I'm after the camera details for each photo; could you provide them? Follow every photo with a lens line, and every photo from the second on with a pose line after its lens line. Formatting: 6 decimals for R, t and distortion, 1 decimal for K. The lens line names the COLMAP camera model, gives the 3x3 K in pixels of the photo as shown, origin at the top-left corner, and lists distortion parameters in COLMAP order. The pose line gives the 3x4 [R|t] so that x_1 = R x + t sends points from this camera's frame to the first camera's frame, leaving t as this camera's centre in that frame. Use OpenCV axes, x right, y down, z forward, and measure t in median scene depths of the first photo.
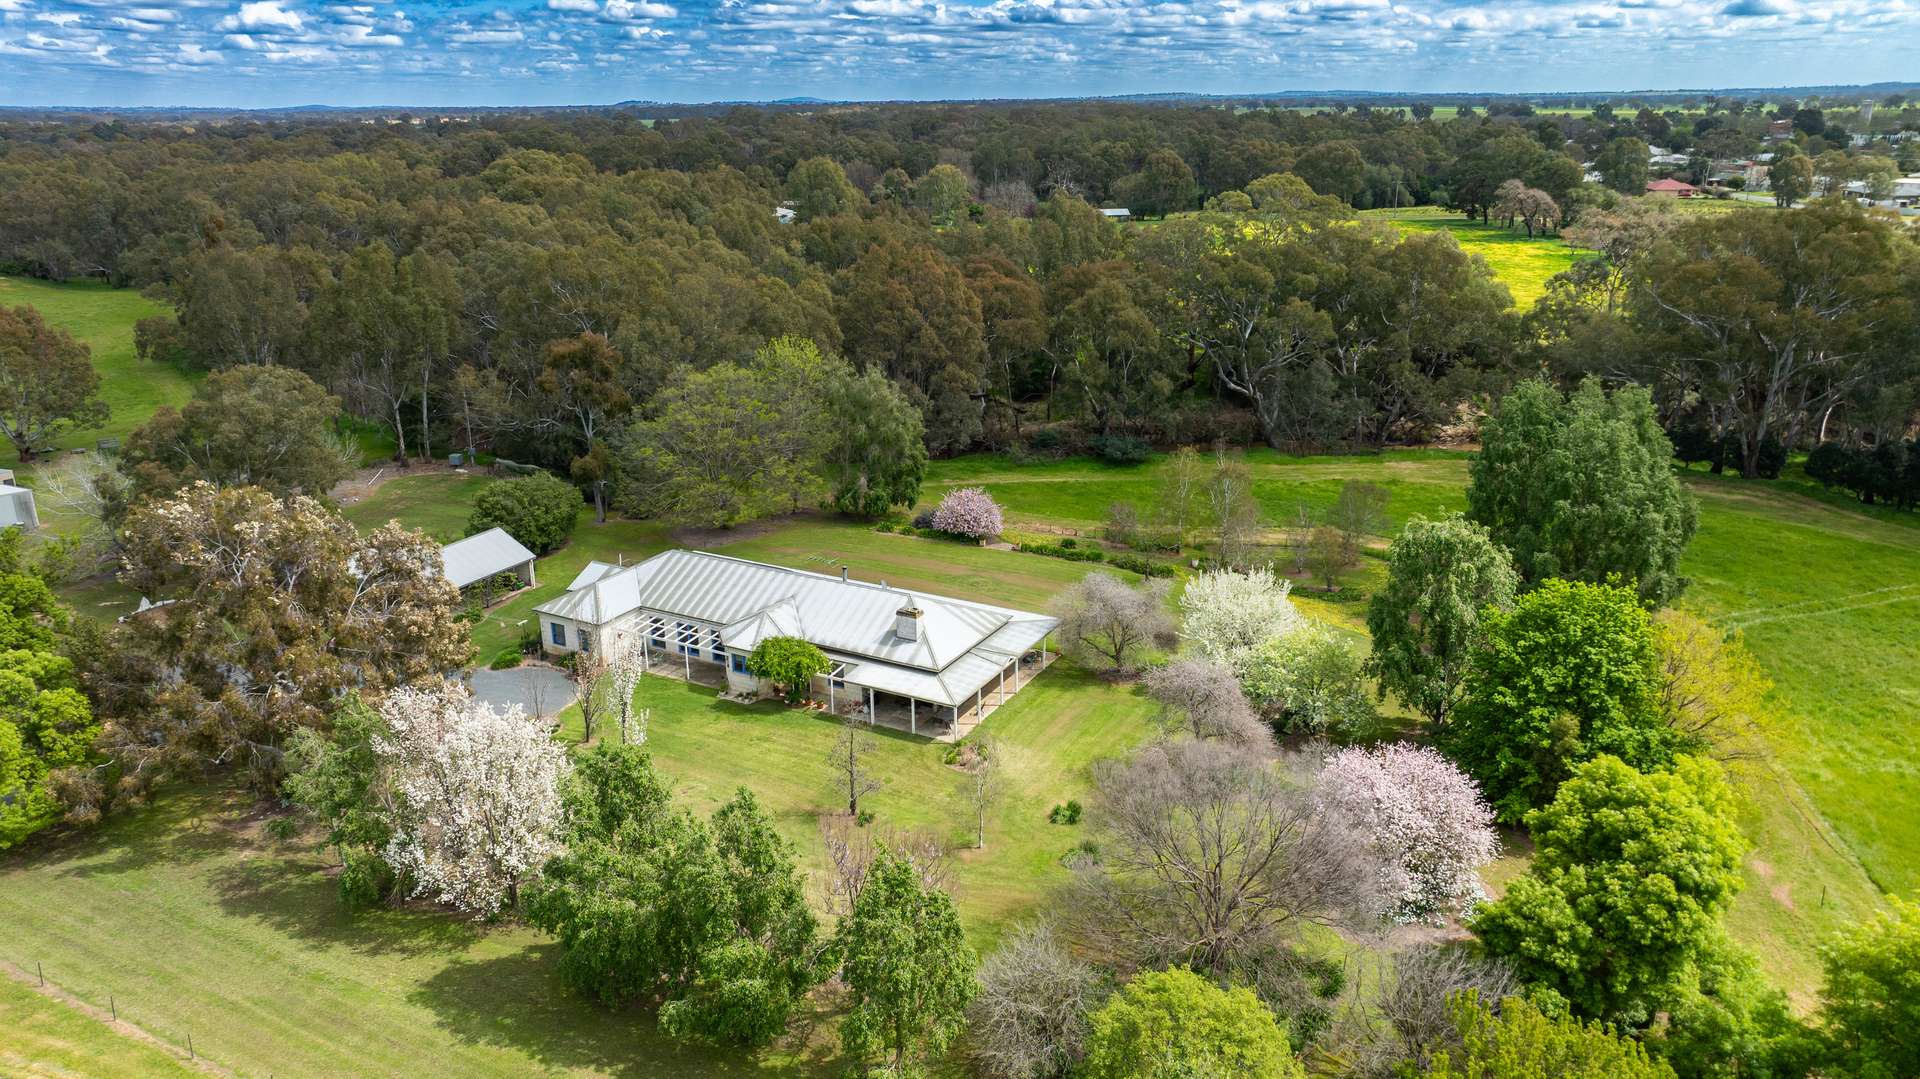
lens RADIAL K [[1351.2, 0, 960.0], [0, 1351.2, 539.5], [0, 0, 1]] dist [0.249650, 0.000518]
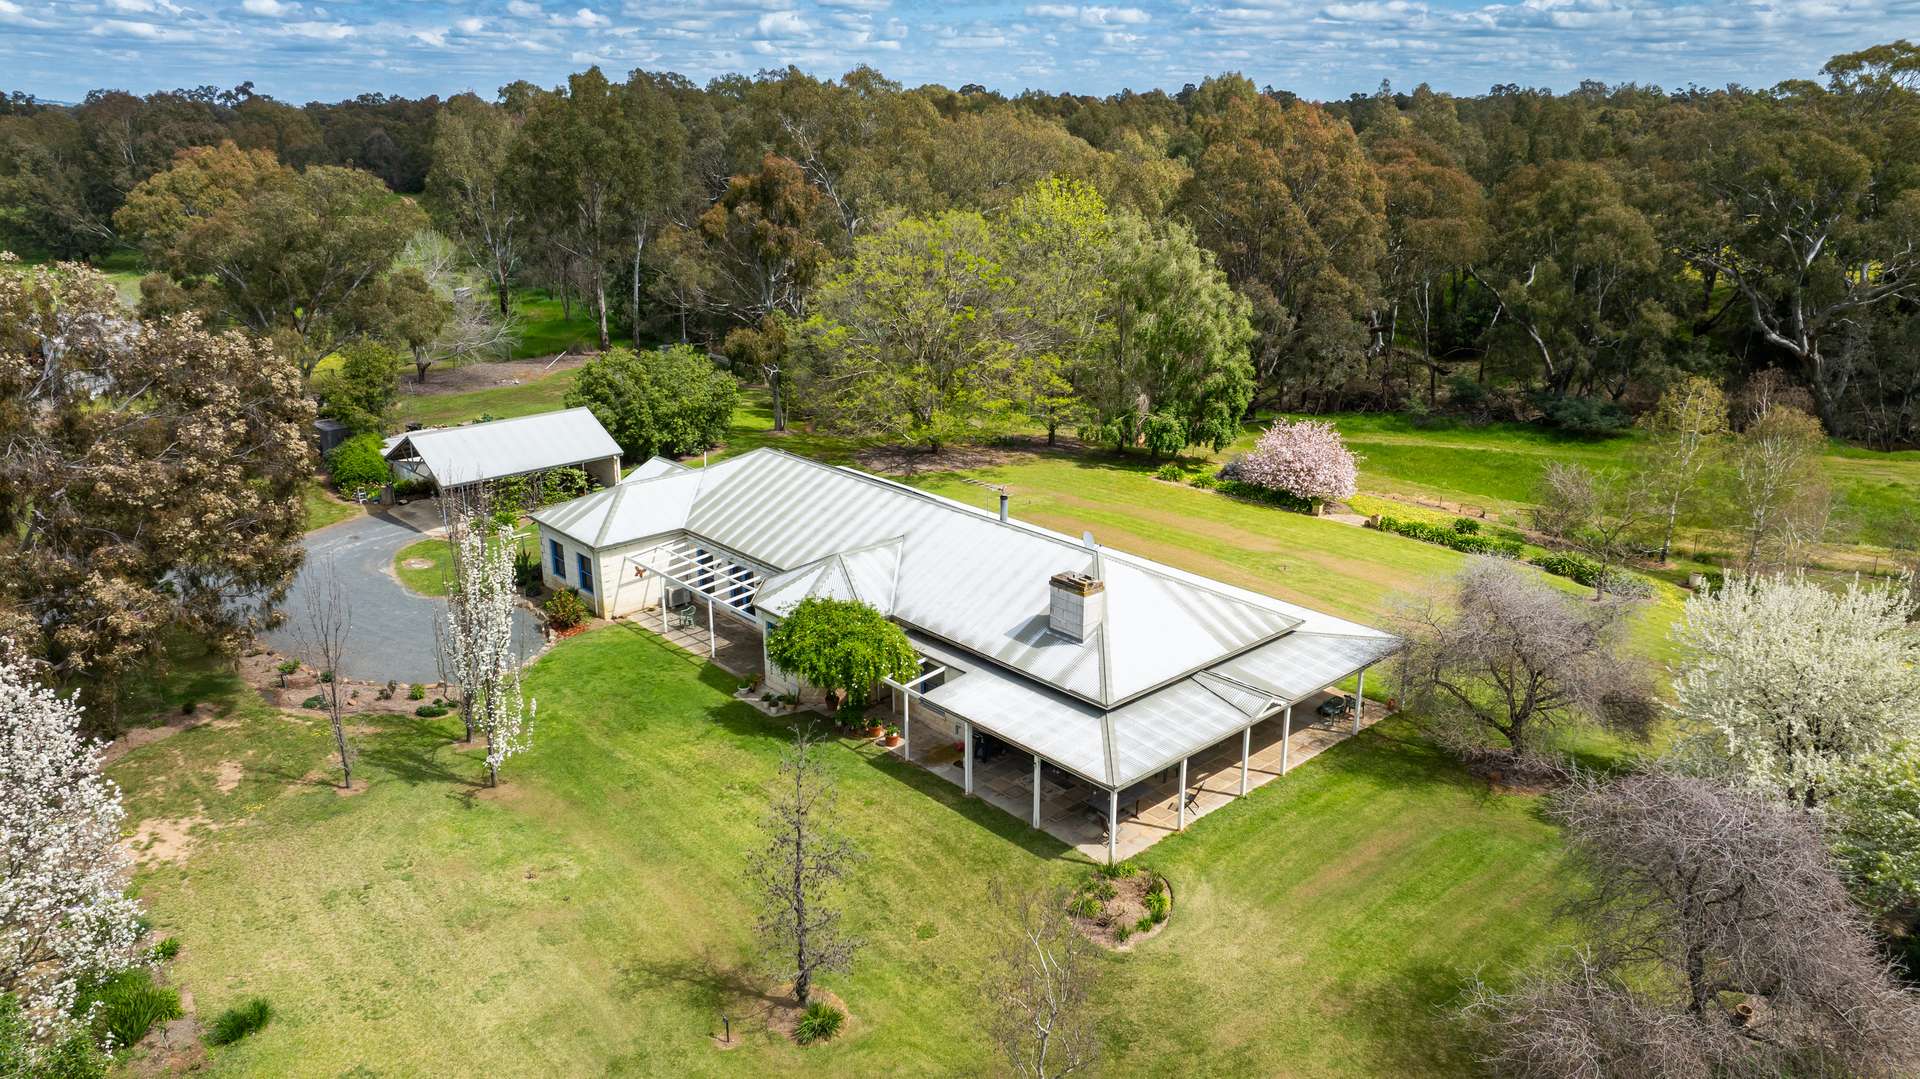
lens RADIAL K [[1370.6, 0, 960.0], [0, 1370.6, 539.5], [0, 0, 1]] dist [-0.003194, 0.001186]
pose [[0.947814, 0.106309, -0.300579, 0.056080], [-0.107998, 0.994090, 0.011043, 0.028763], [0.299976, 0.021995, 0.953693, 0.393007]]
